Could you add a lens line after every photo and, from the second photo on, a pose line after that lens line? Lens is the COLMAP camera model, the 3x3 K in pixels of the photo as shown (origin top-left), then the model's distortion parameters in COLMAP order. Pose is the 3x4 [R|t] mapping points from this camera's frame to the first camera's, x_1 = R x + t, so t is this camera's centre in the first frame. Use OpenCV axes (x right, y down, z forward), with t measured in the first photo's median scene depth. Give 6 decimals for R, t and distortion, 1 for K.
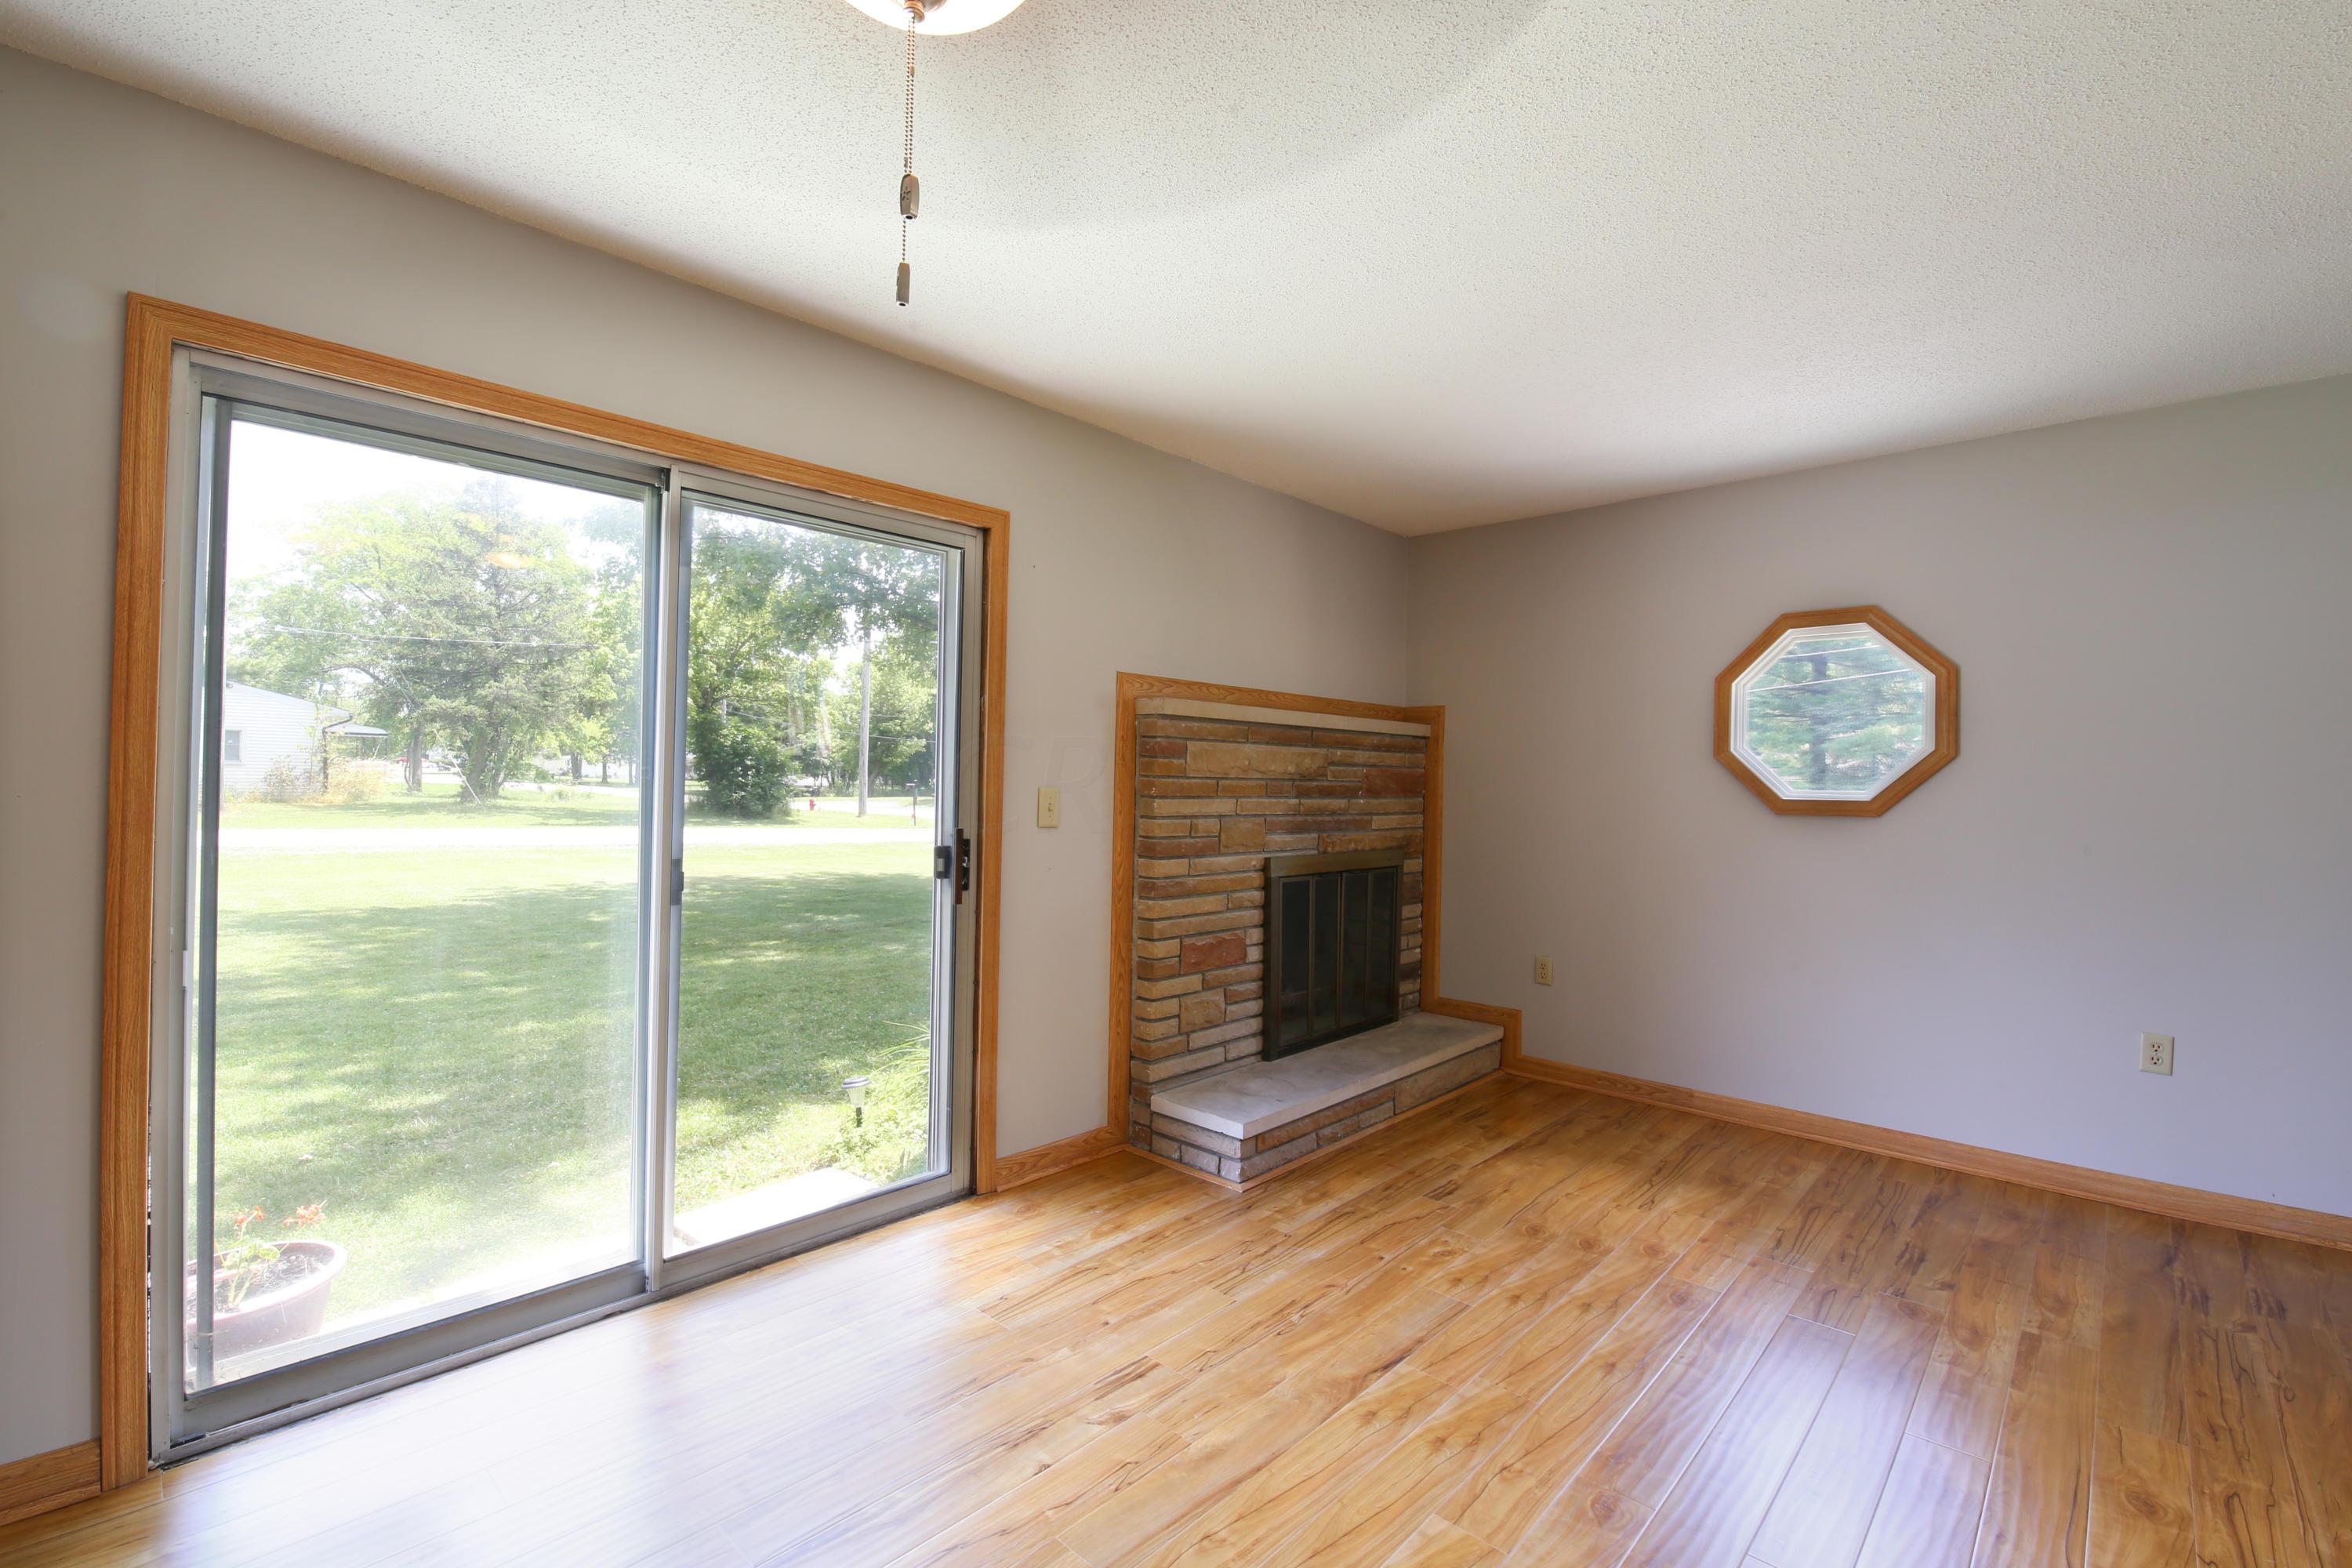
lens RADIAL K [[1020.0, 0, 1166.9], [0, 1020.0, 775.1], [0, 0, 1]] dist [-0.009581, -0.005331]
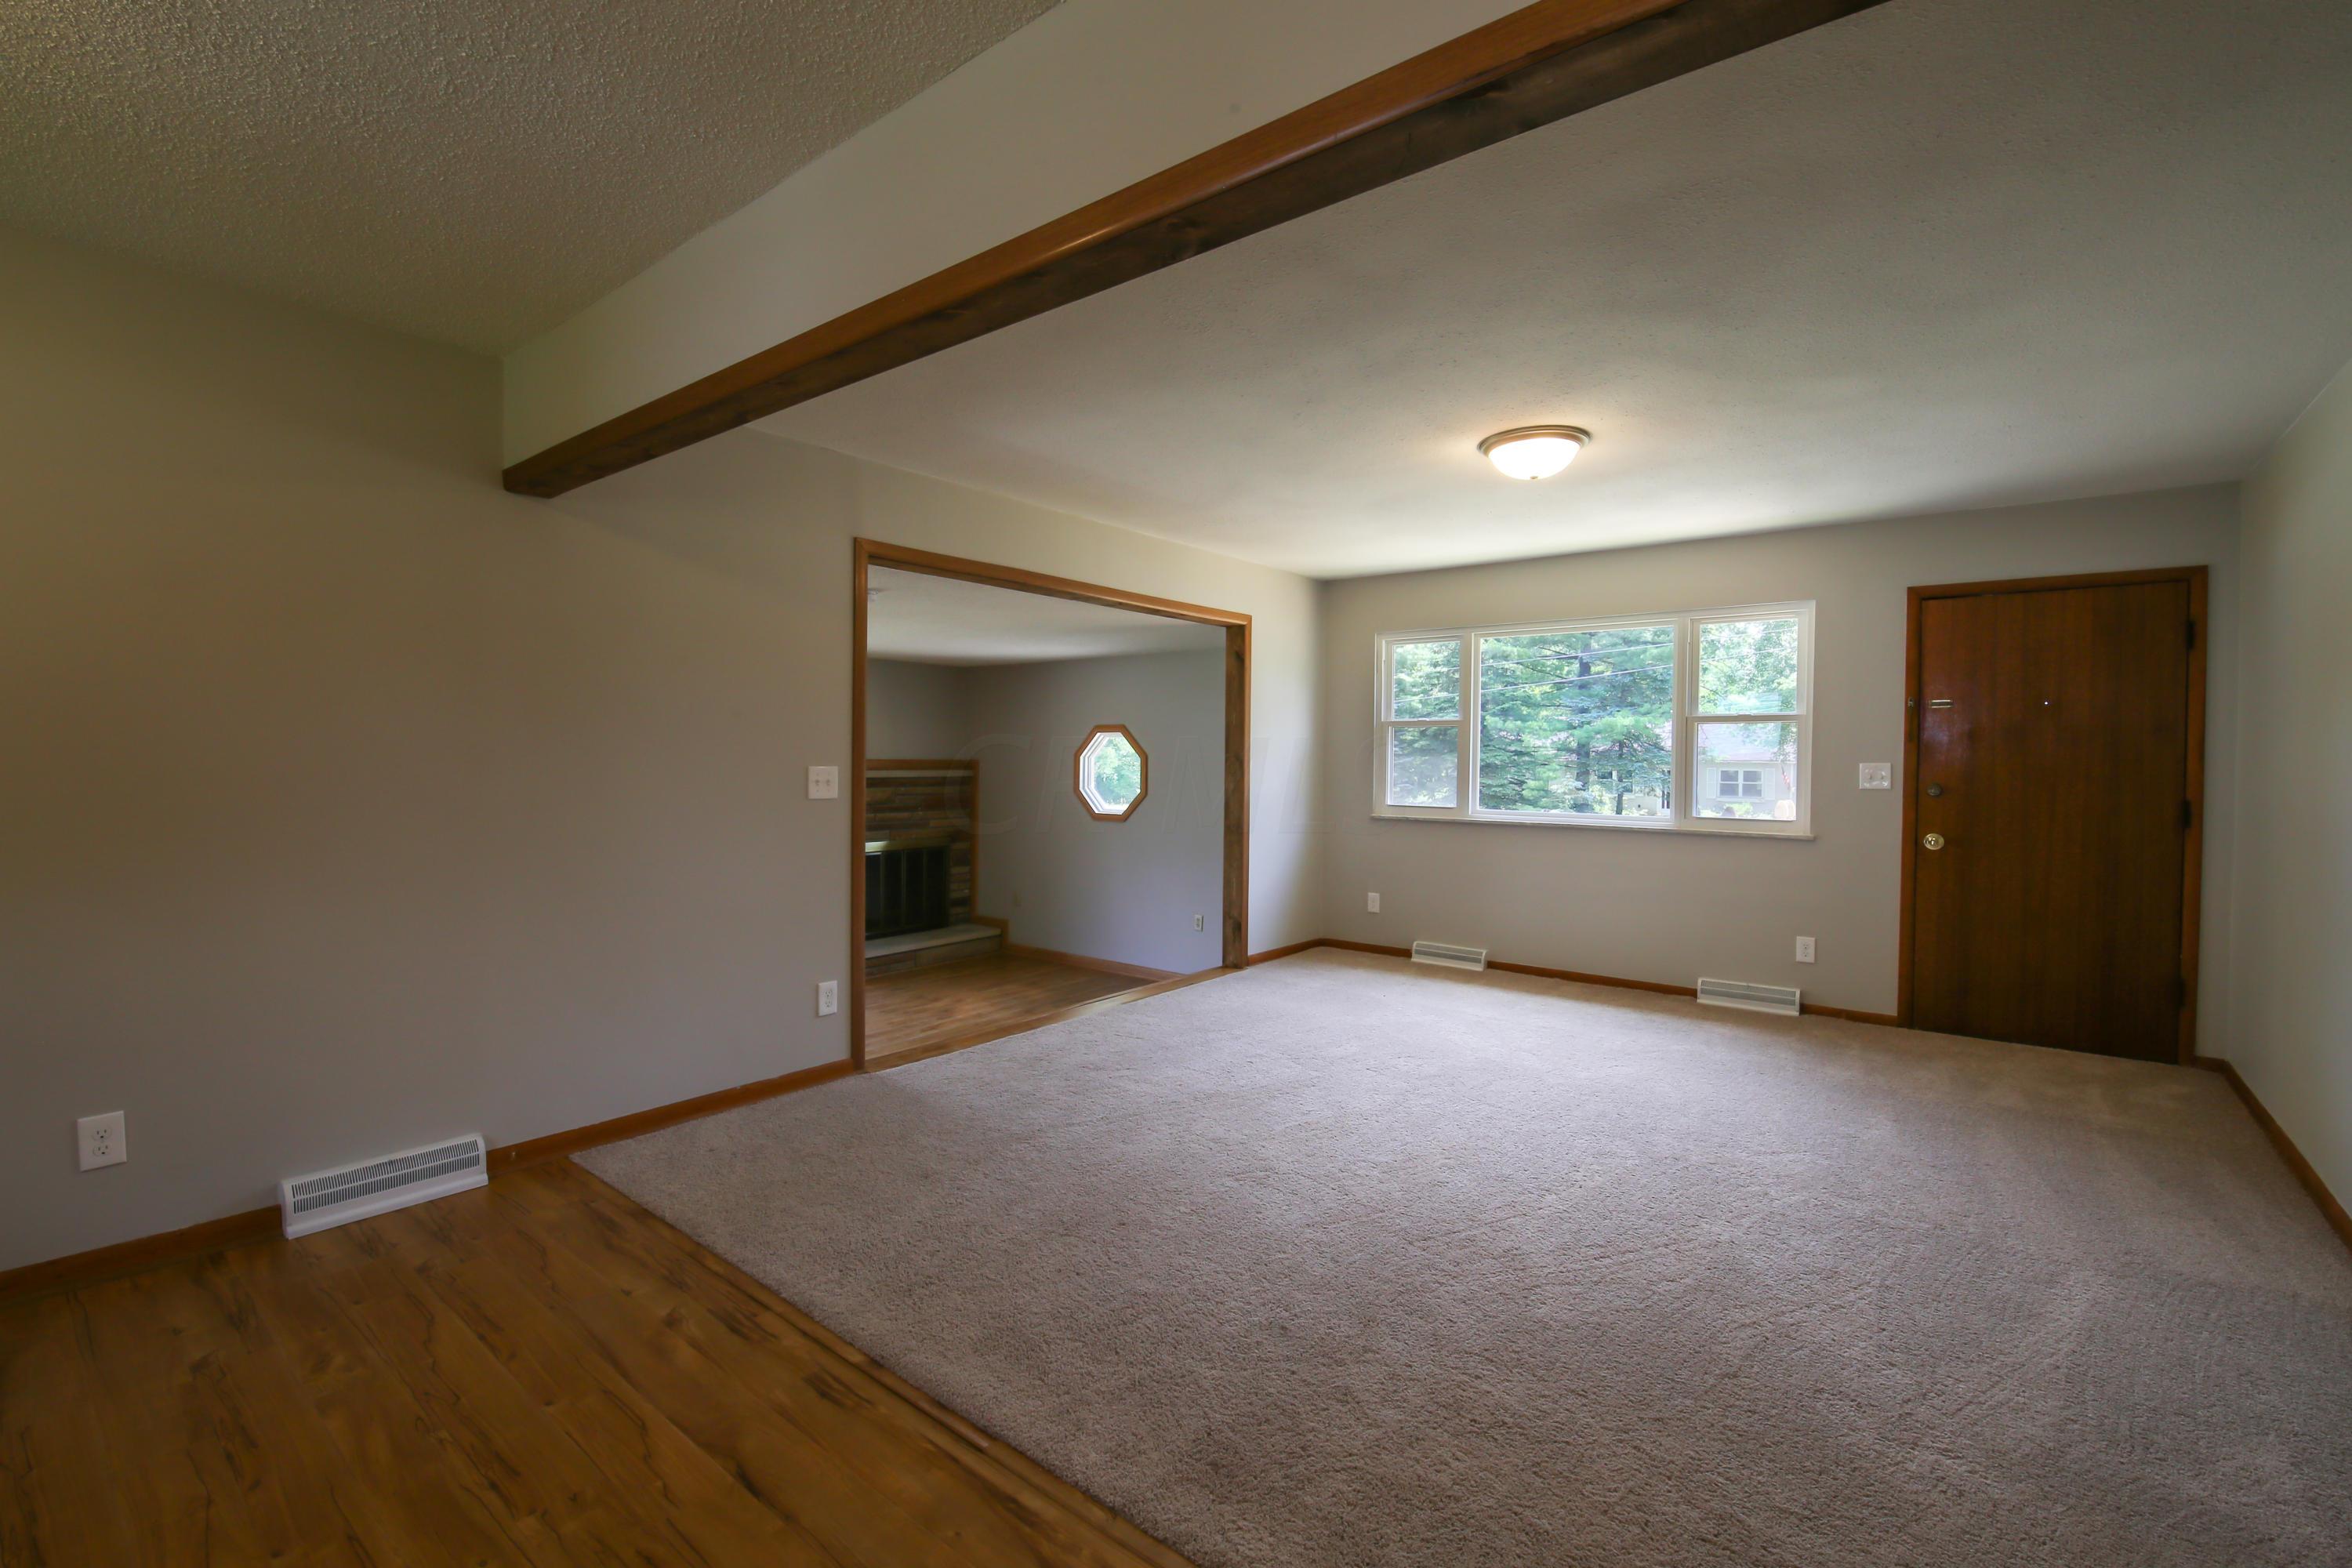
lens RADIAL K [[1020.0, 0, 1175.4], [0, 1020.0, 765.4], [0, 0, 1]] dist [-0.009581, -0.005331]
pose [[0.995634, -0.007278, 0.093064, 0.574589], [0.005848, 0.999861, 0.015637, -0.107745], [-0.093165, -0.015024, 0.995537, -1.133221]]
